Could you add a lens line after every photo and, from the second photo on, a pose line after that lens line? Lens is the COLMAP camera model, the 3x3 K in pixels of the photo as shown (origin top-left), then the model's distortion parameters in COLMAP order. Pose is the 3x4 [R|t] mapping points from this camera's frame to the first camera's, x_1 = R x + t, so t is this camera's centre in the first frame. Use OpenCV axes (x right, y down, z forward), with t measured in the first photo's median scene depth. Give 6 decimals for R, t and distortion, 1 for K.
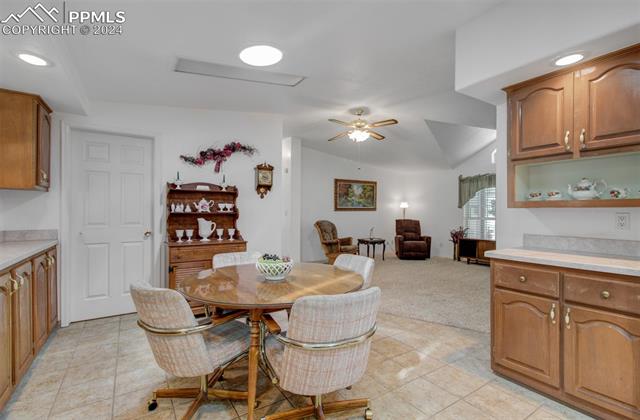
lens RADIAL K [[305.3, 0, 326.0], [0, 305.3, 212.4], [0, 0, 1]] dist [-0.000193, 0.000385]
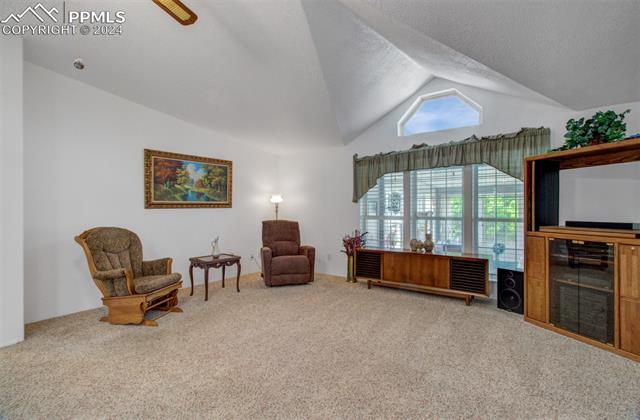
lens RADIAL K [[305.3, 0, 326.0], [0, 305.3, 212.4], [0, 0, 1]] dist [-0.000193, 0.000385]
pose [[0.935433, -0.012027, 0.353298, 0.154524], [0.009609, 0.999917, 0.008597, 0.000679], [-0.353372, -0.004647, 0.935471, 0.431583]]
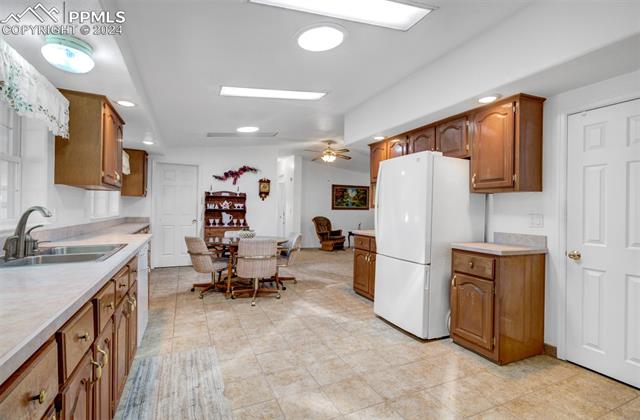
lens RADIAL K [[306.9, 0, 320.0], [0, 306.9, 210.0], [0, 0, 1]] dist [-0.000132, 0.000140]
pose [[0.987811, 0.012232, -0.155180, 0.202570], [-0.012988, 0.999908, -0.003864, 0.002707], [0.155118, 0.005833, 0.987879, -0.316866]]
